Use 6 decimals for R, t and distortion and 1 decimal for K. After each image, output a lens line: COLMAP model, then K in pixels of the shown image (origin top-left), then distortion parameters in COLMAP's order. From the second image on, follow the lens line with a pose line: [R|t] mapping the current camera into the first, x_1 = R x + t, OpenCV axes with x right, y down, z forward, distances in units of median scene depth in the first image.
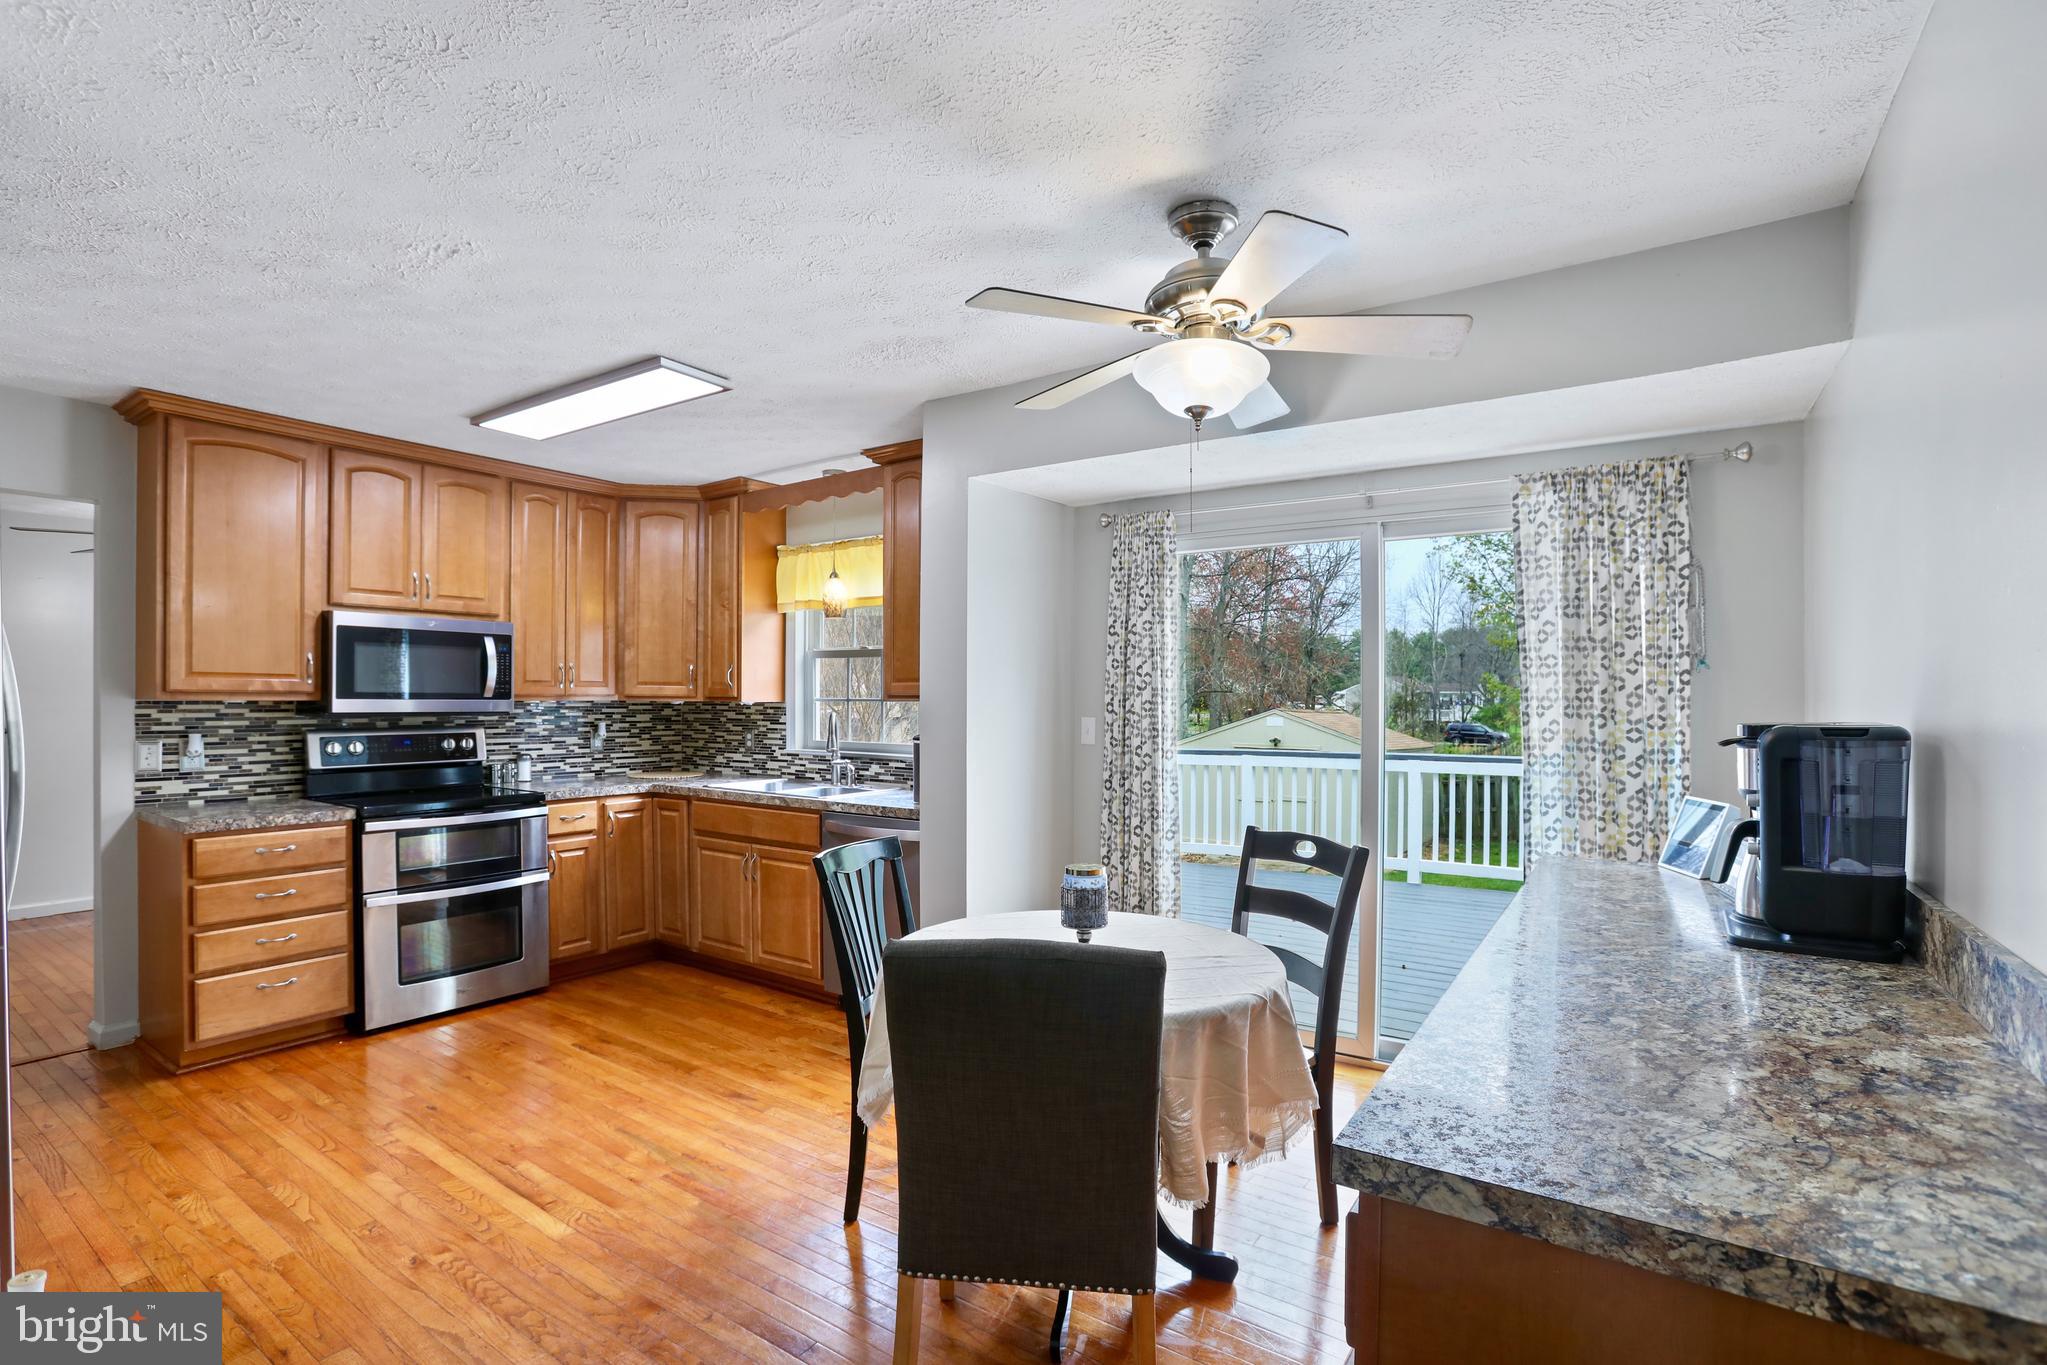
lens RADIAL K [[949.9, 0, 991.4], [0, 949.9, 707.6], [0, 0, 1]] dist [-0.060217, 0.019463]
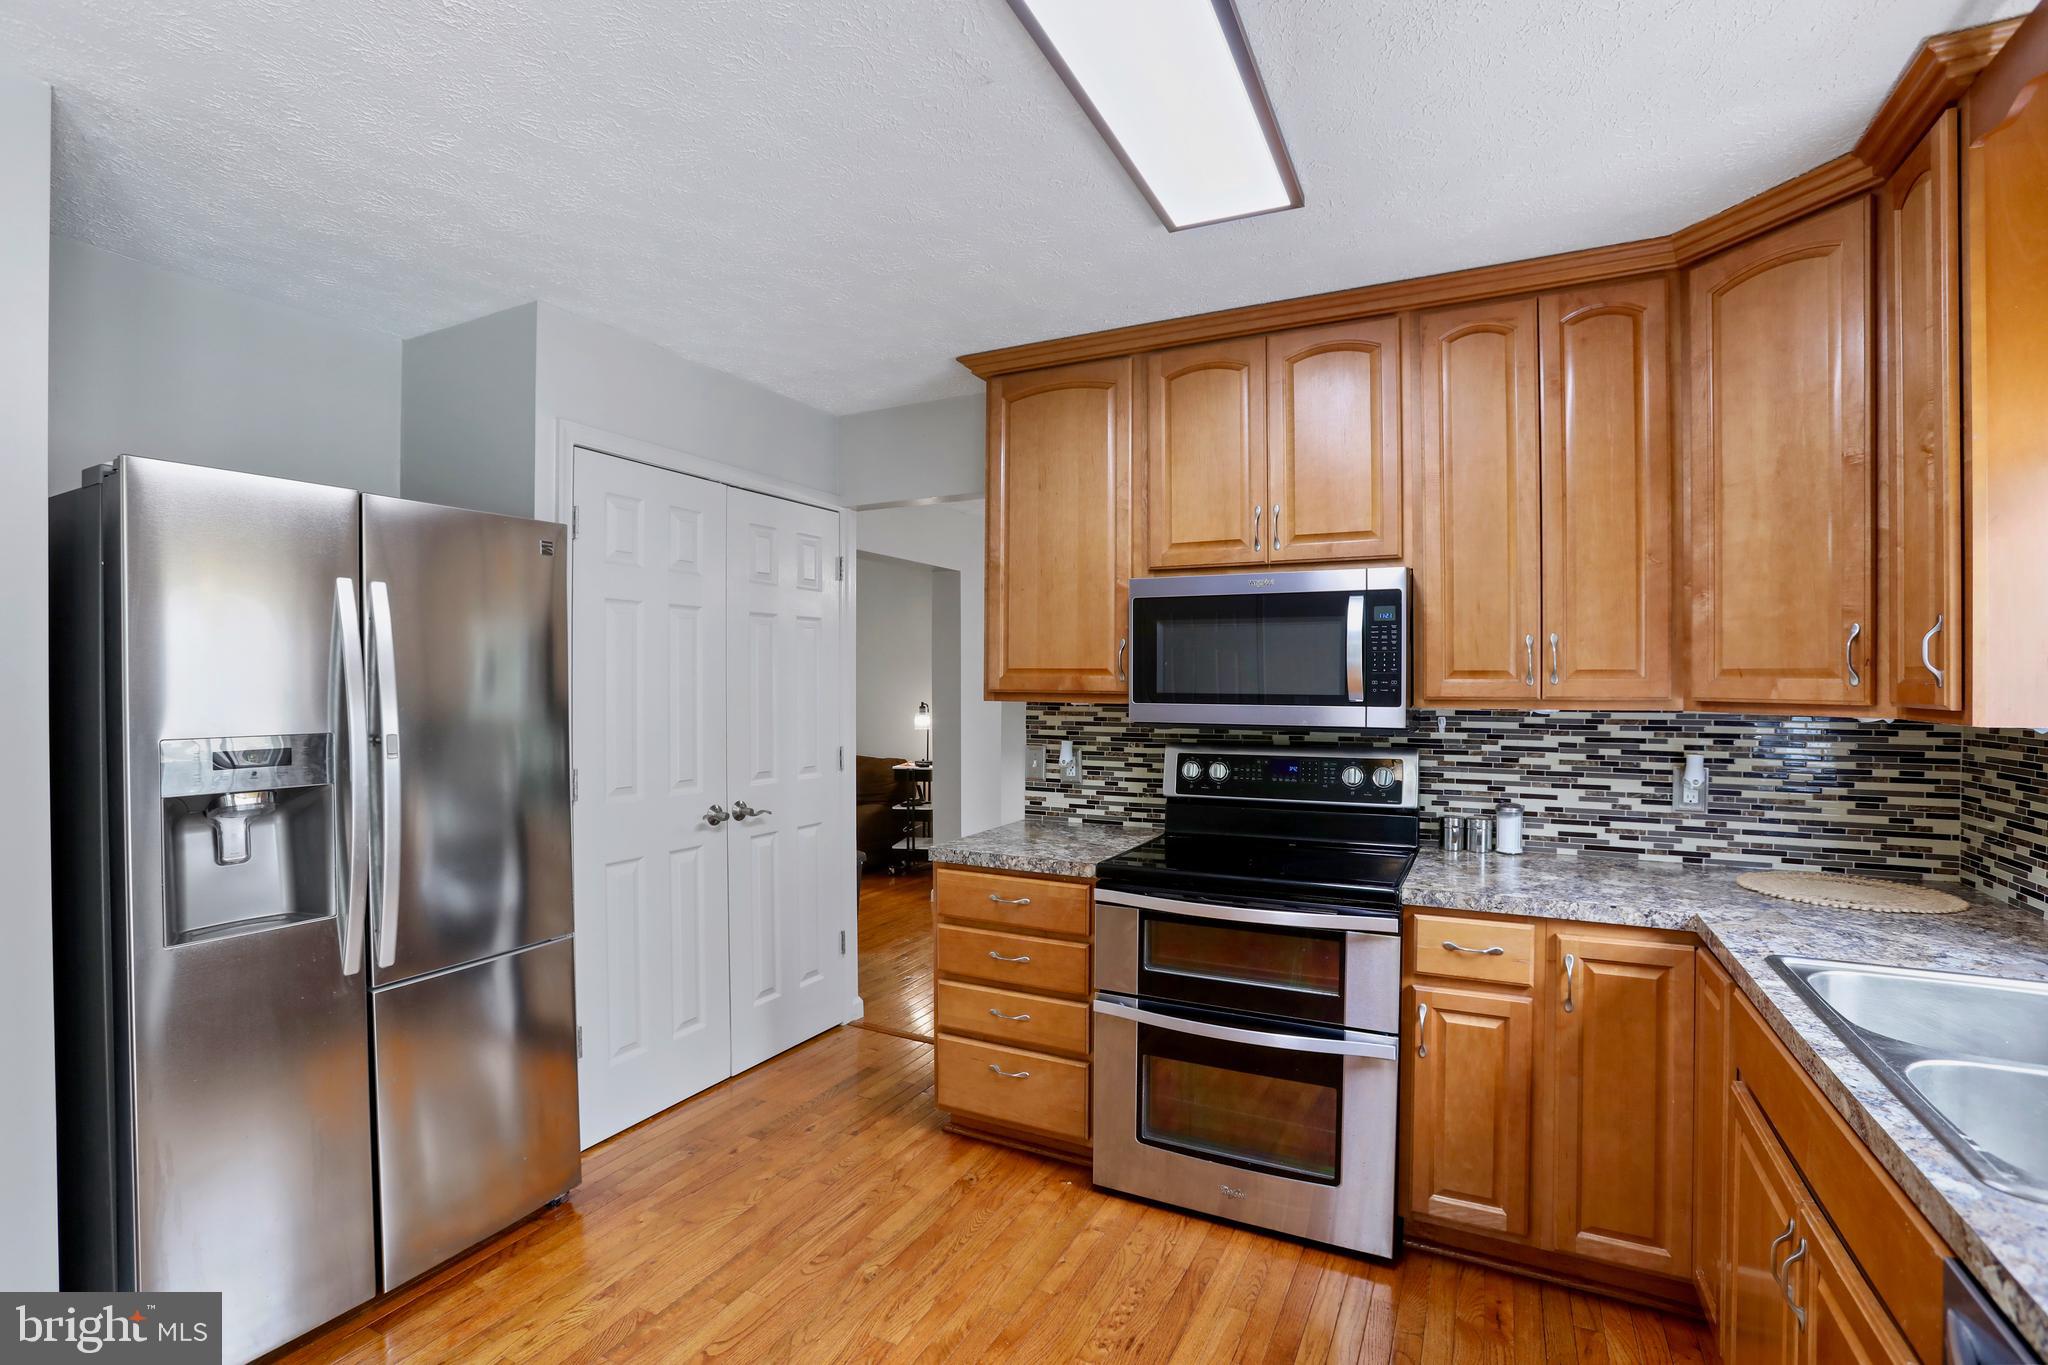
lens RADIAL K [[950.4, 0, 1003.5], [0, 950.4, 689.3], [0, 0, 1]] dist [-0.060217, 0.019463]
pose [[0.137047, 0.005316, -0.990550, 0.002981], [-0.009481, 0.999947, 0.004055, -0.019181], [0.990519, 0.008835, 0.137090, 0.708846]]
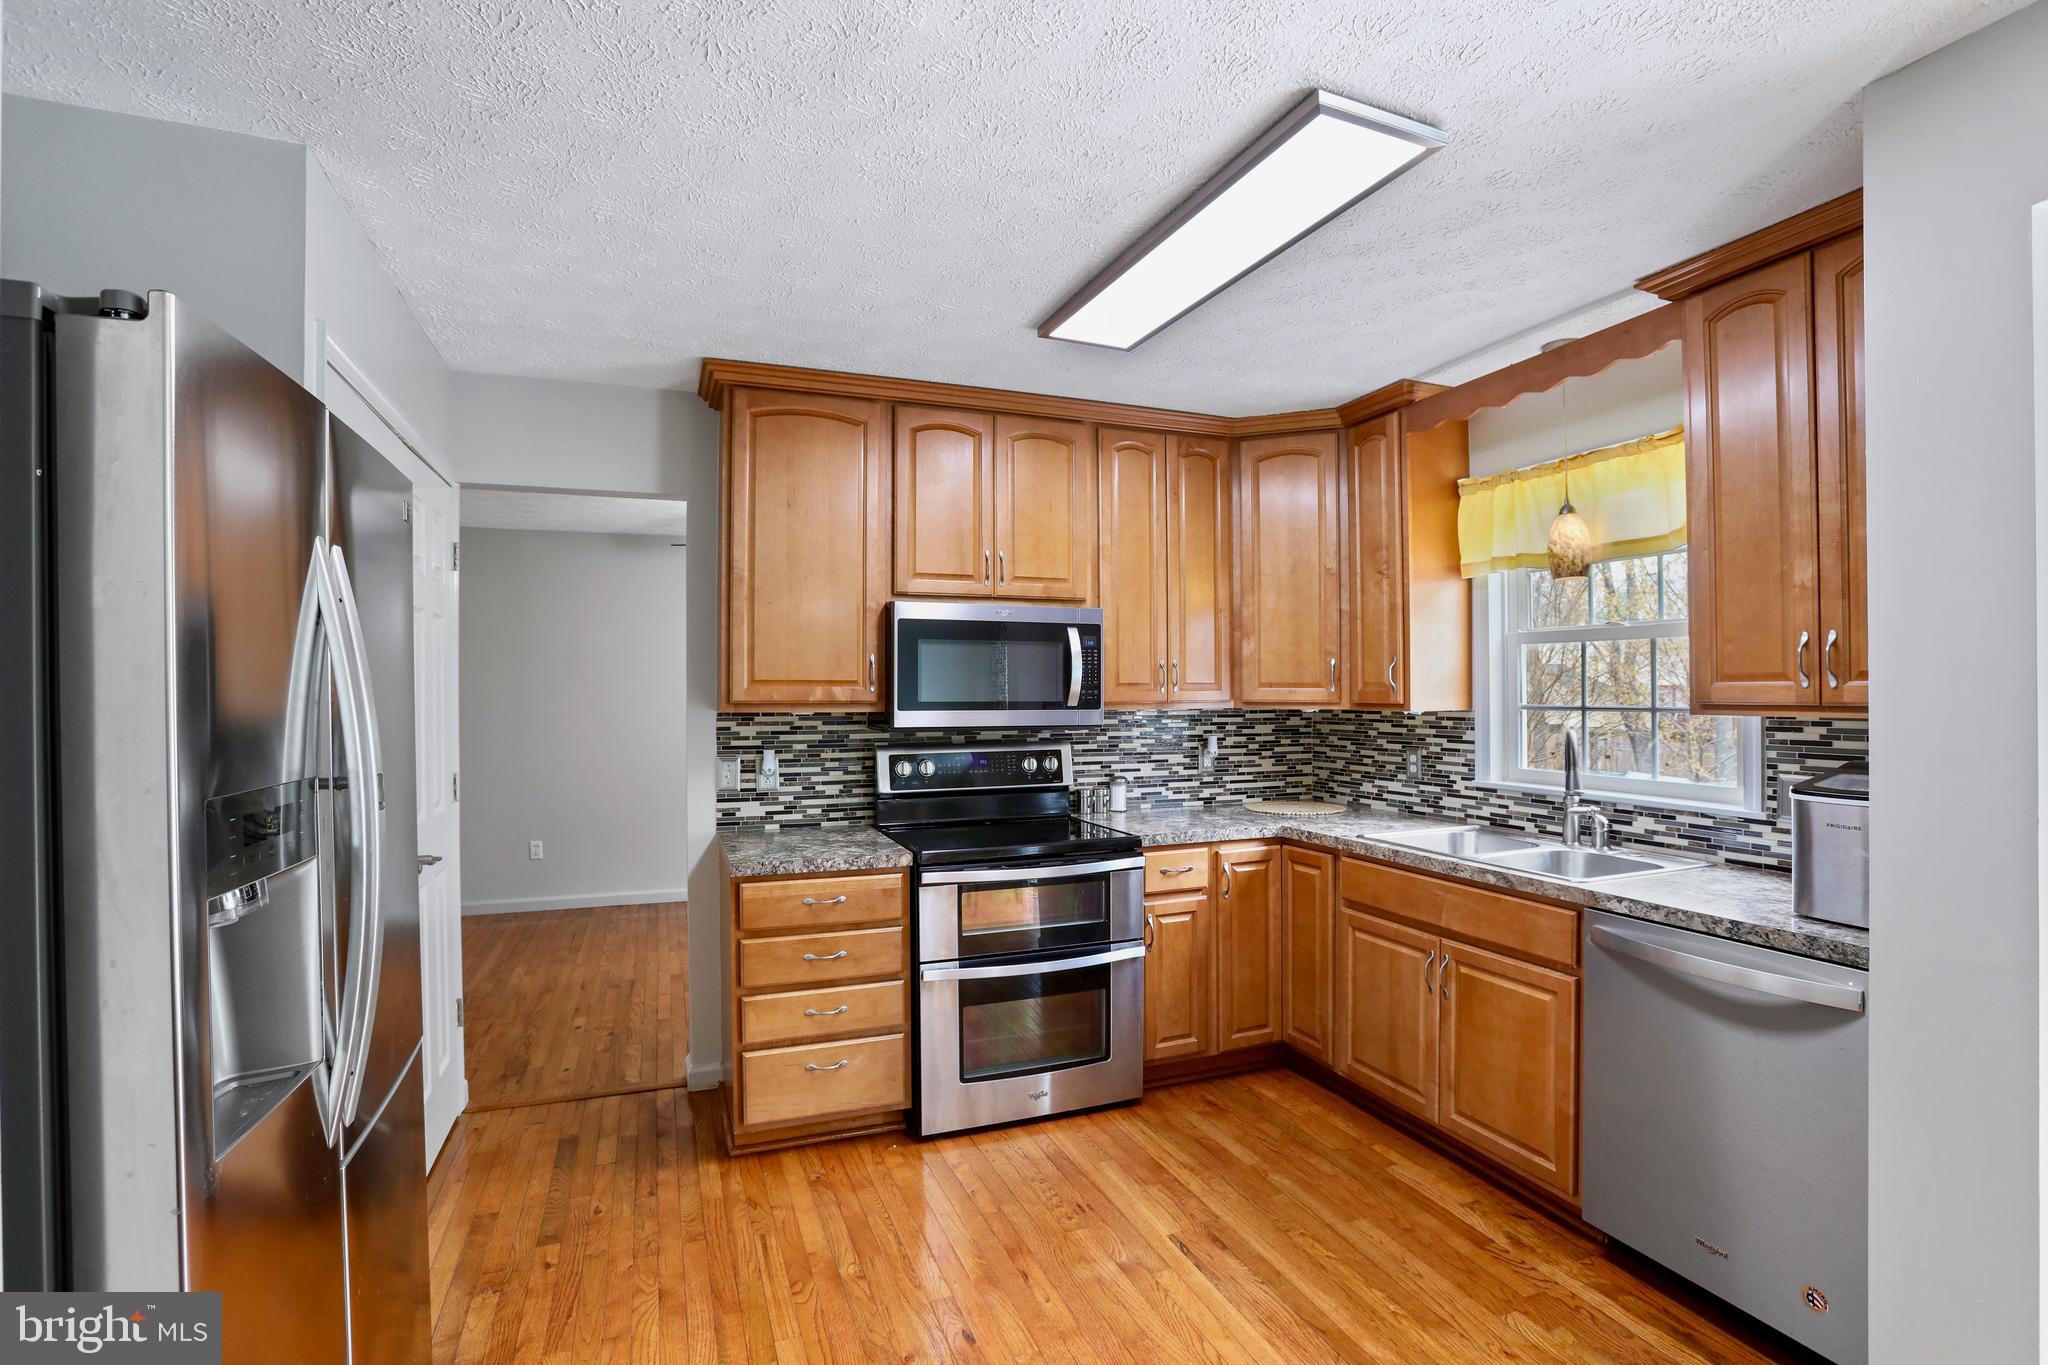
lens RADIAL K [[950.4, 0, 1020.4], [0, 950.4, 688.3], [0, 0, 1]] dist [-0.060217, 0.019463]
pose [[0.835573, -0.008480, -0.549314, -0.144279], [0.001522, 0.999913, -0.013120, -0.015768], [0.549377, 0.010126, 0.835513, 0.322514]]
